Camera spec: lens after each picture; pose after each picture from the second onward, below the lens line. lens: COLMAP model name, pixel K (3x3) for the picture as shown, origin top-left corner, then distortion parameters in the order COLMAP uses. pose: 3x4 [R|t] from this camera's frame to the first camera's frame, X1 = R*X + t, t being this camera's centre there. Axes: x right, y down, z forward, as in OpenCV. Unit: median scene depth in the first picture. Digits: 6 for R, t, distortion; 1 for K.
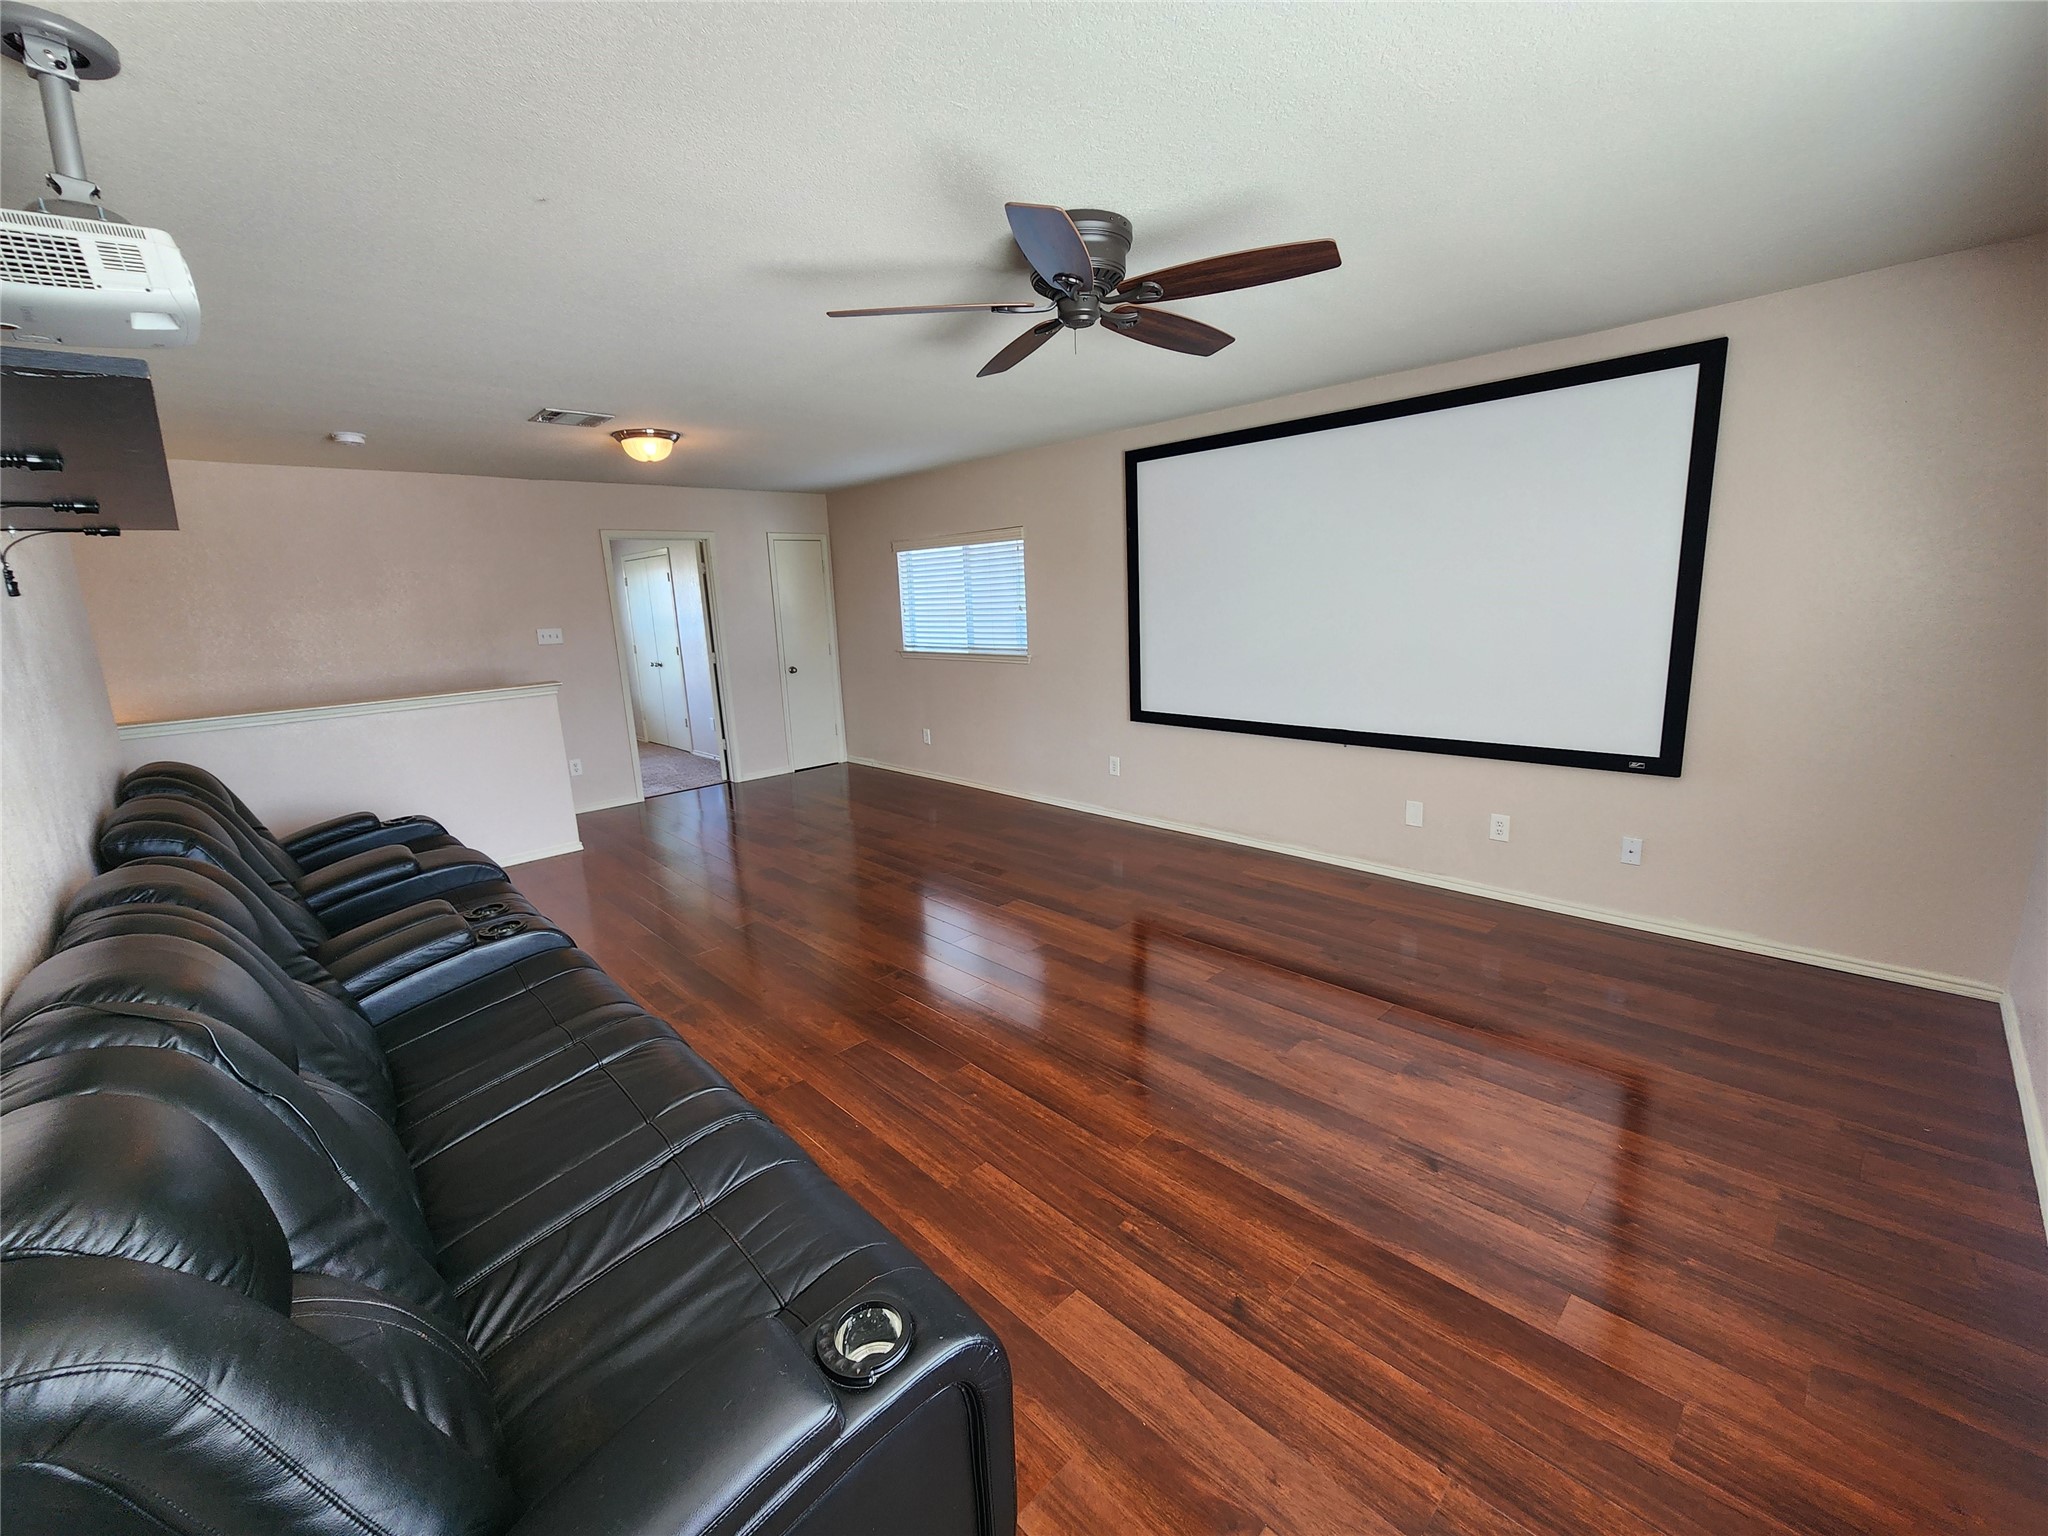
lens RADIAL K [[841.0, 0, 1026.6], [0, 841.0, 764.6], [0, 0, 1]] dist [-0.001783, 0.000555]
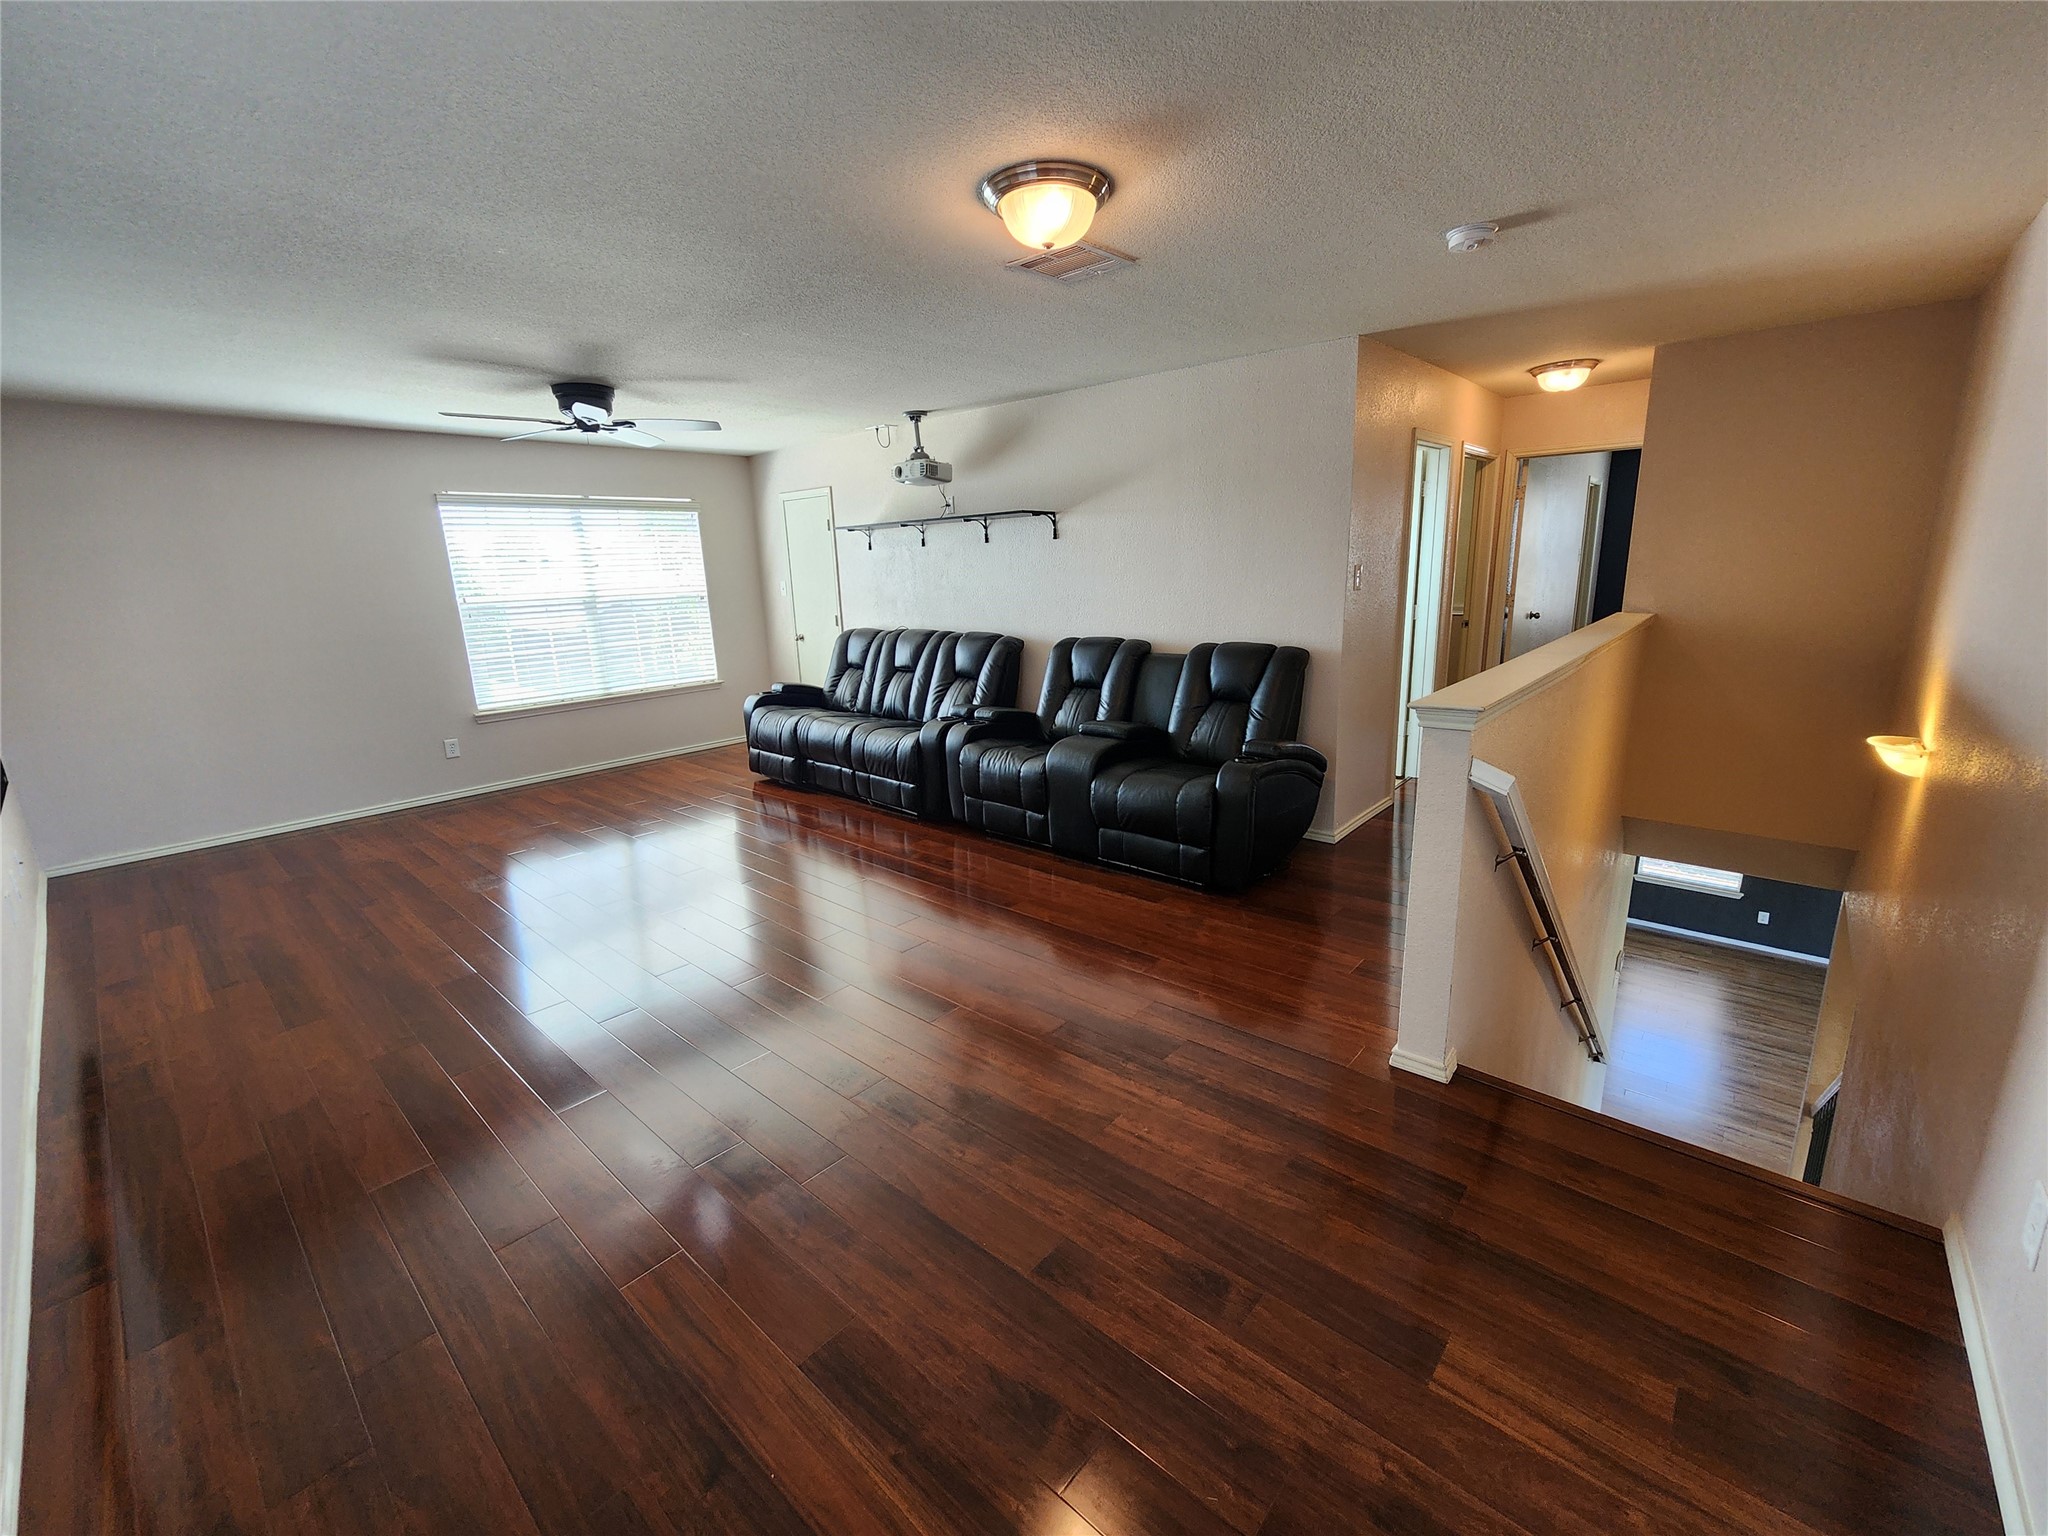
lens RADIAL K [[841.0, 0, 1026.6], [0, 841.0, 764.6], [0, 0, 1]] dist [-0.001783, 0.000555]
pose [[-0.994547, 0.090062, -0.052586, -0.429836], [0.059030, 0.901812, 0.428077, -0.337308], [0.085976, 0.422639, -0.902211, 1.779143]]
